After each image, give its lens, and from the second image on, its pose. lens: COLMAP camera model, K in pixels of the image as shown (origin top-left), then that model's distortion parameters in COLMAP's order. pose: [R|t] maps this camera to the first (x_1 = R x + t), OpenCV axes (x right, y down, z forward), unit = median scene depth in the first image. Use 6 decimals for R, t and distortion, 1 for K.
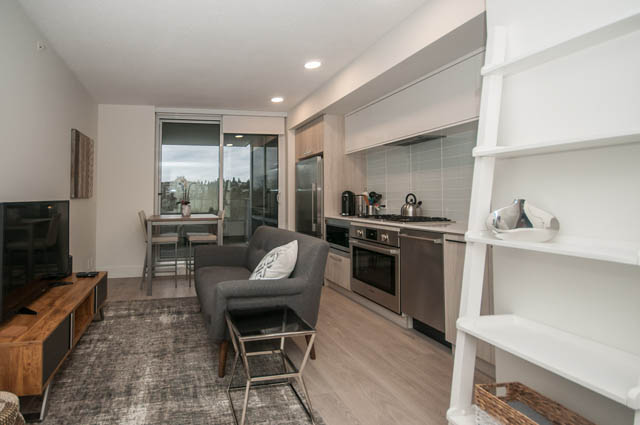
lens RADIAL K [[302.6, 0, 227.9], [0, 302.6, 193.4], [0, 0, 1]] dist [0.000895, 0.000073]
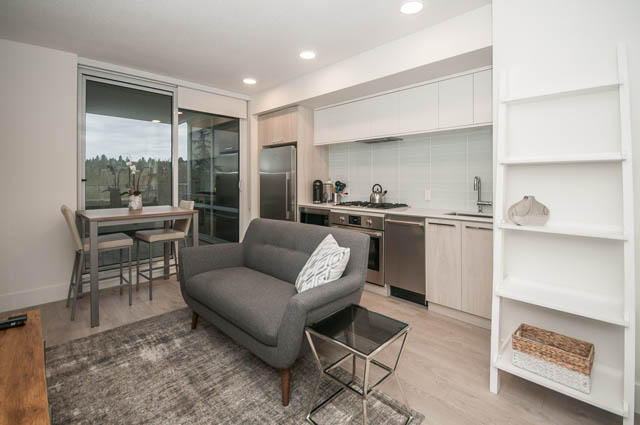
lens RADIAL K [[290.6, 0, 320.3], [0, 290.6, 186.7], [0, 0, 1]] dist [0.000553, 0.000071]
pose [[0.819678, -0.002711, 0.572818, -0.216685], [-0.017082, 0.999428, 0.029175, -0.016946], [-0.572569, -0.033699, 0.819164, 0.156222]]
